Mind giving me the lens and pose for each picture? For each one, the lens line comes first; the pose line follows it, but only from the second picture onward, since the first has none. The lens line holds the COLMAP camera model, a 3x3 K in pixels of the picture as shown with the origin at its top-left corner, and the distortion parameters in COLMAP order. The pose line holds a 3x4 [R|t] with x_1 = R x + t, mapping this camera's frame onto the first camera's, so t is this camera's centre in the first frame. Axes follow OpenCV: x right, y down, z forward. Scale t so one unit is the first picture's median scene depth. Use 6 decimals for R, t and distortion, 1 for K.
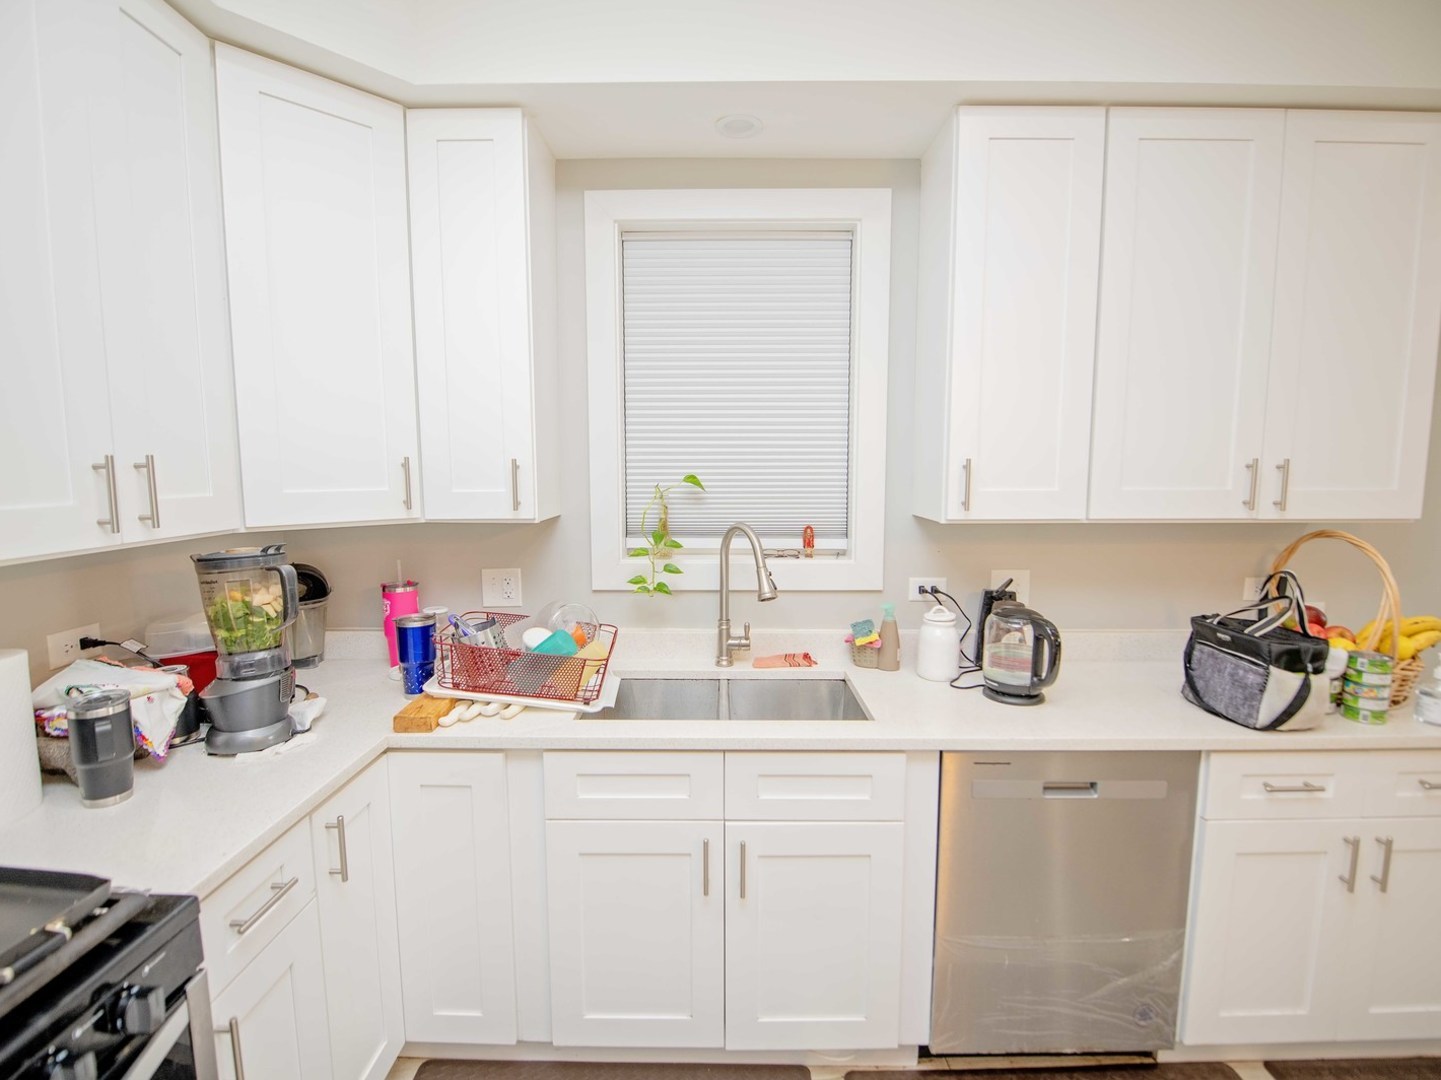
lens RADIAL K [[657.8, 0, 719.3], [0, 657.8, 532.4], [0, 0, 1]] dist [-0.017496, -0.002430]
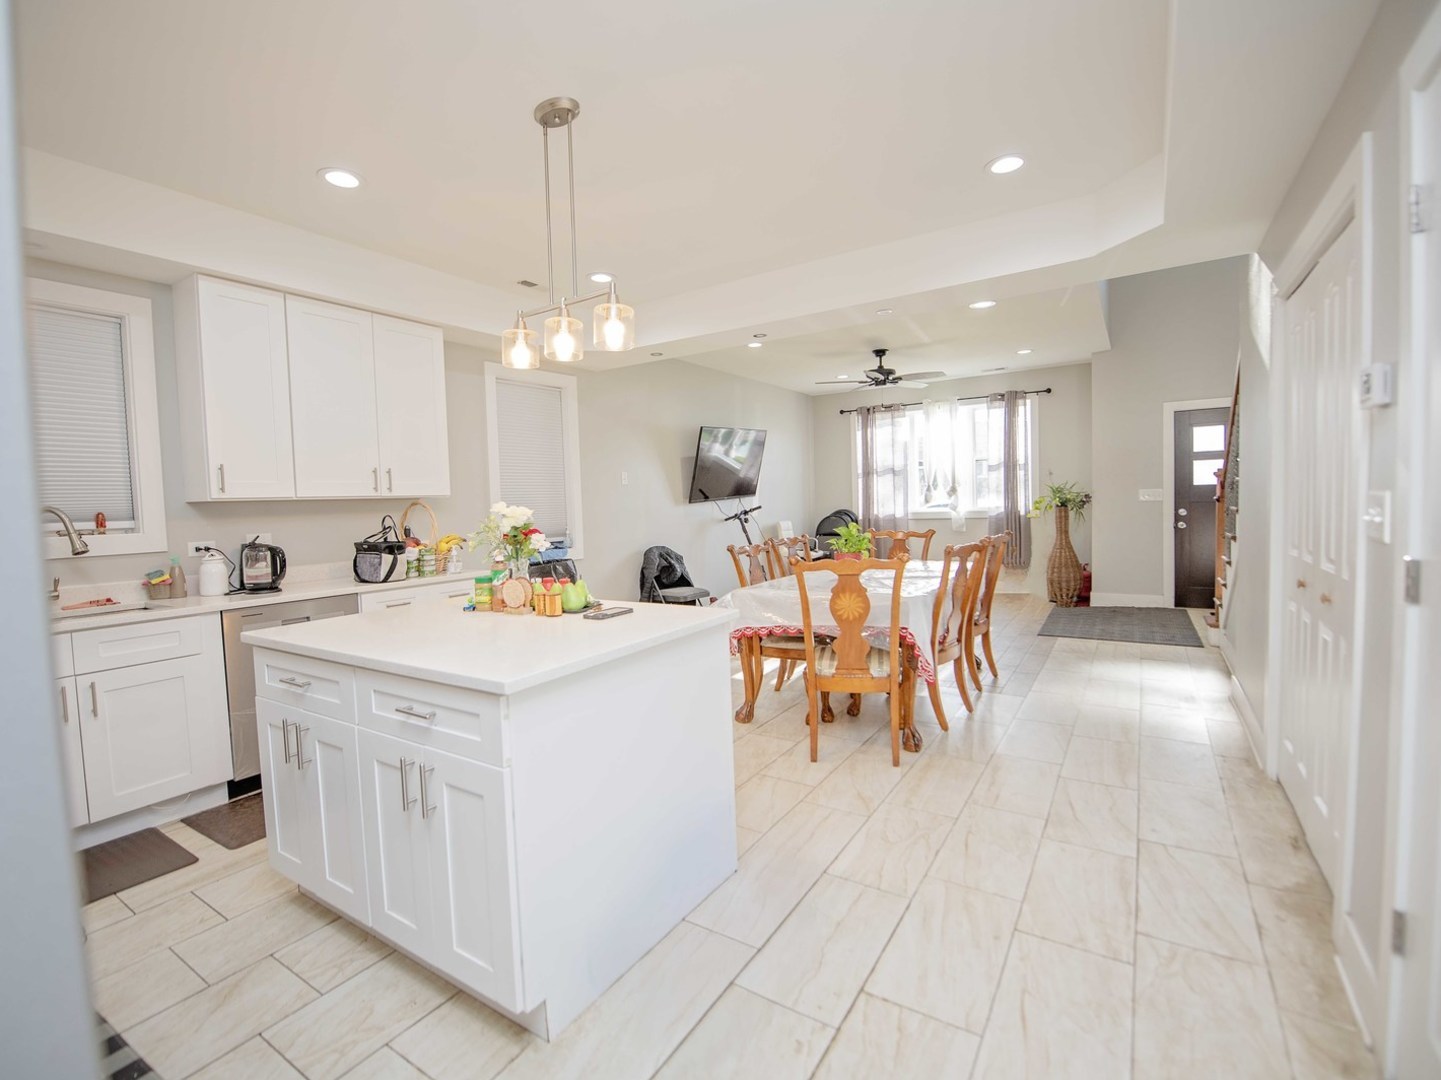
lens RADIAL K [[657.8, 0, 729.5], [0, 657.8, 538.9], [0, 0, 1]] dist [-0.017496, -0.002430]
pose [[0.532253, -0.063284, 0.844217, -0.410941], [0.109505, 0.993971, 0.005470, 0.239596], [-0.839473, 0.089535, 0.535974, -1.147412]]
